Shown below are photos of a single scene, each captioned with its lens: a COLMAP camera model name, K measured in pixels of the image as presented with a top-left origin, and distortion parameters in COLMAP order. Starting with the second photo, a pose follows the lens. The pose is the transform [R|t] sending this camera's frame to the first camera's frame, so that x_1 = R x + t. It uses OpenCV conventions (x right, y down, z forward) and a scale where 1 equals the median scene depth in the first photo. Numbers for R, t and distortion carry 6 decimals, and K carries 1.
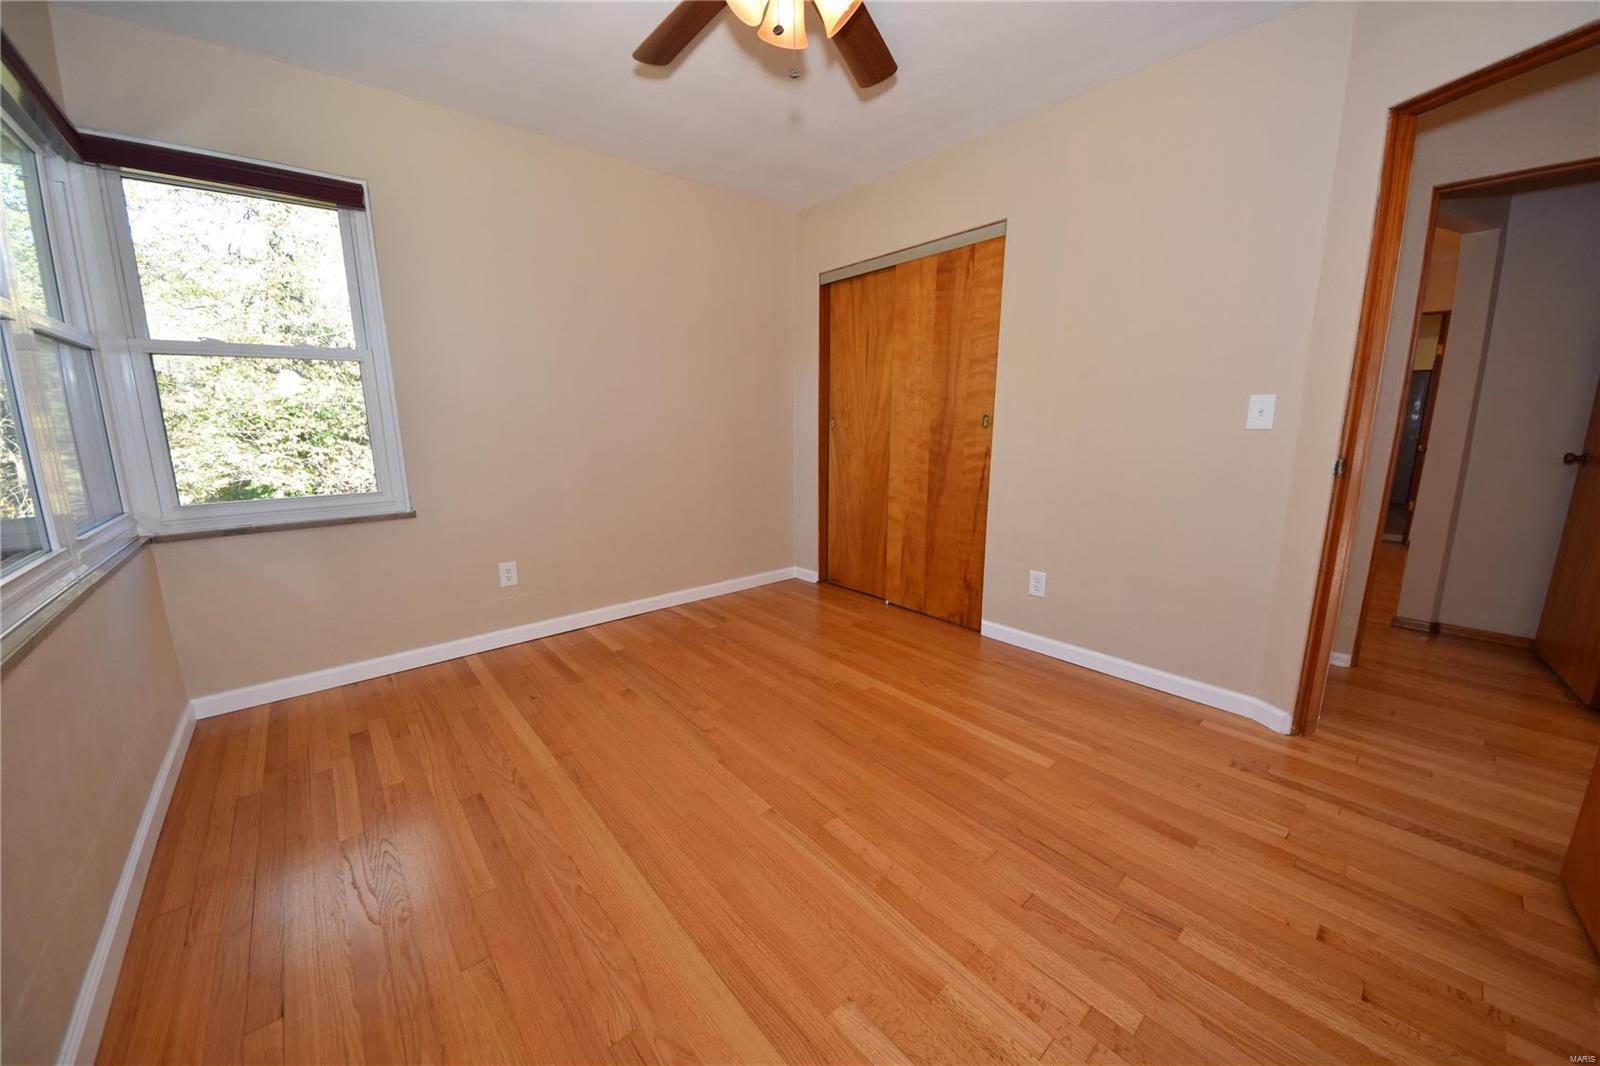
lens RADIAL K [[567.8, 0, 808.9], [0, 567.8, 508.7], [0, 0, 1]] dist [0.014338, -0.008707]
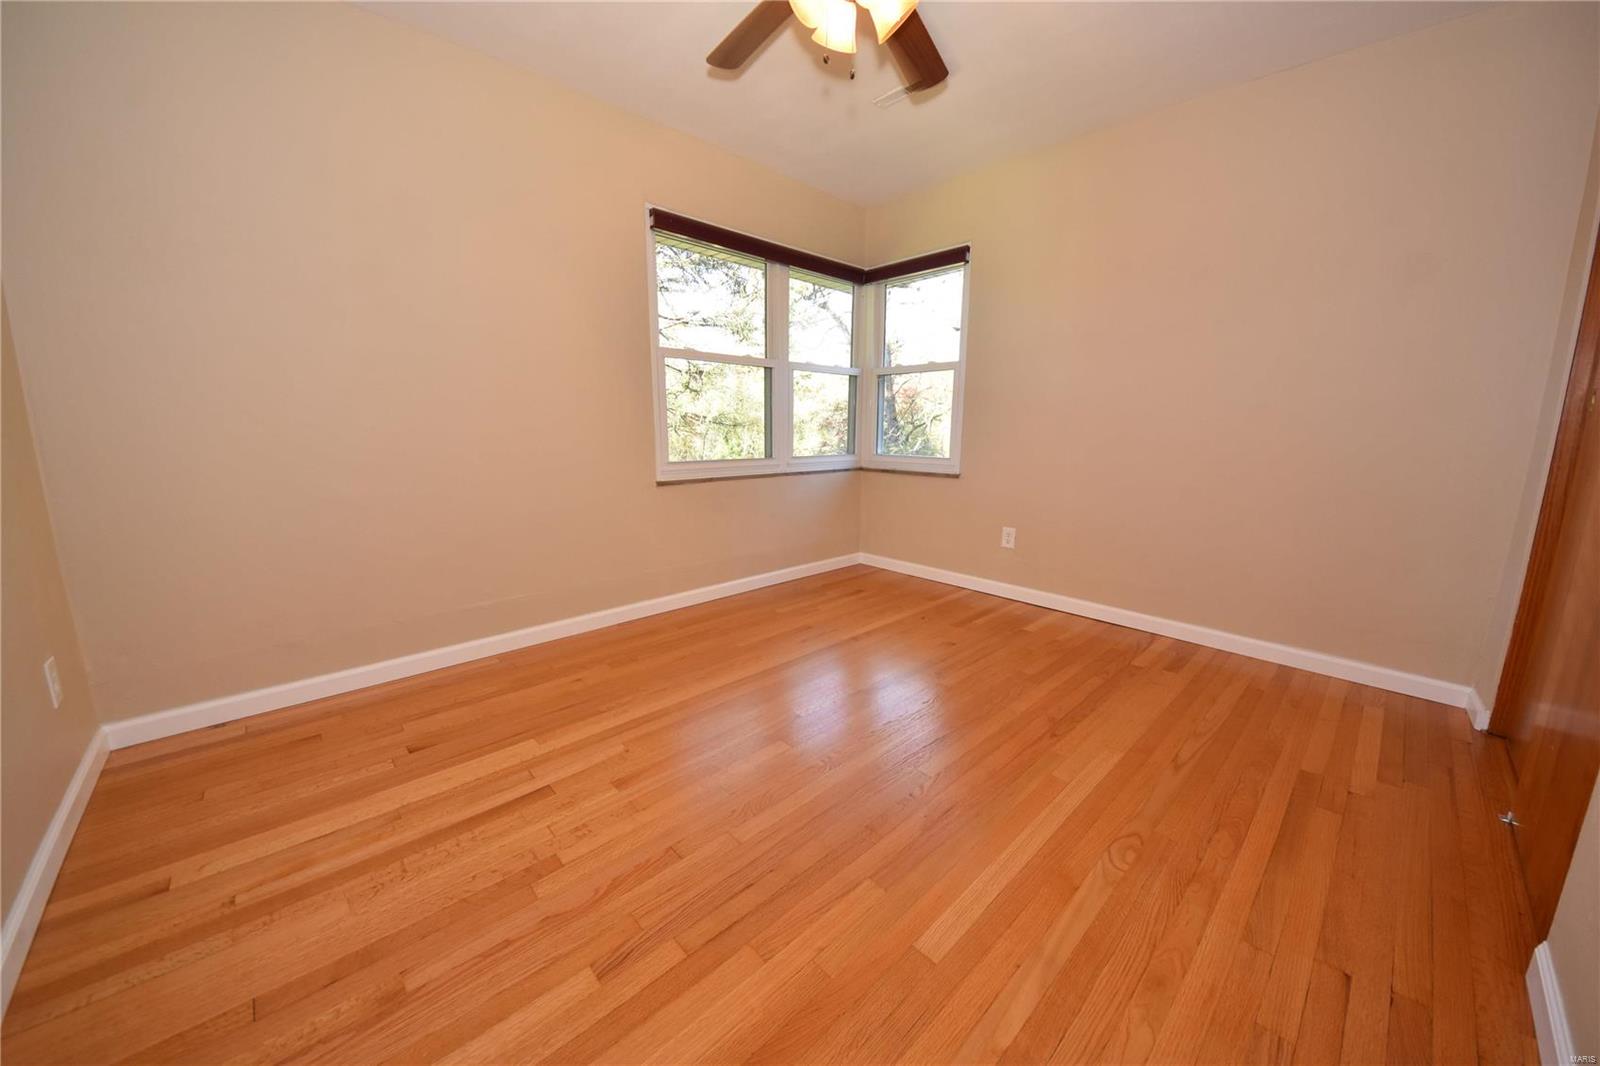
lens RADIAL K [[567.8, 0, 812.8], [0, 567.8, 520.3], [0, 0, 1]] dist [0.014338, -0.008707]
pose [[0.048882, 0.171538, -0.983964, 0.740625], [-0.167798, 0.972551, 0.161212, -0.052342], [0.984609, 0.157226, 0.076324, 0.616005]]
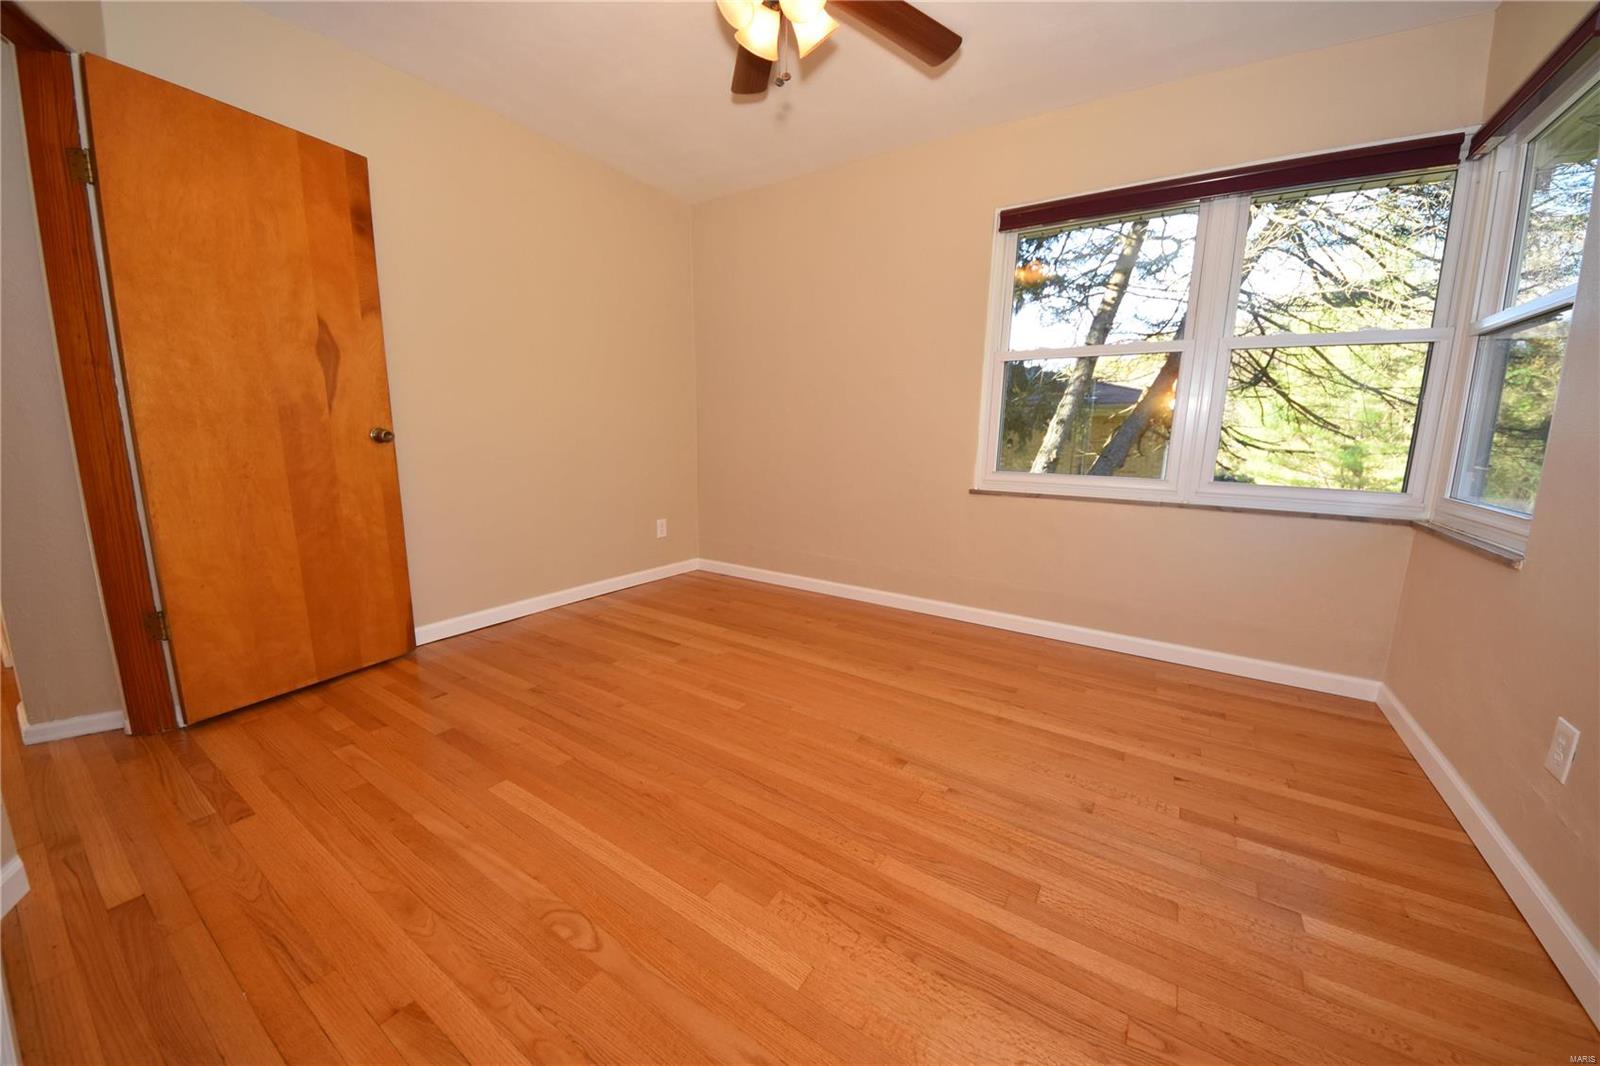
lens RADIAL K [[567.8, 0, 809.0], [0, 567.8, 522.5], [0, 0, 1]] dist [0.014338, -0.008707]
pose [[-0.959256, 0.029235, -0.281022, 0.165435], [-0.063315, 0.947094, 0.314649, -0.178656], [0.275353, 0.319622, -0.906655, 1.424494]]
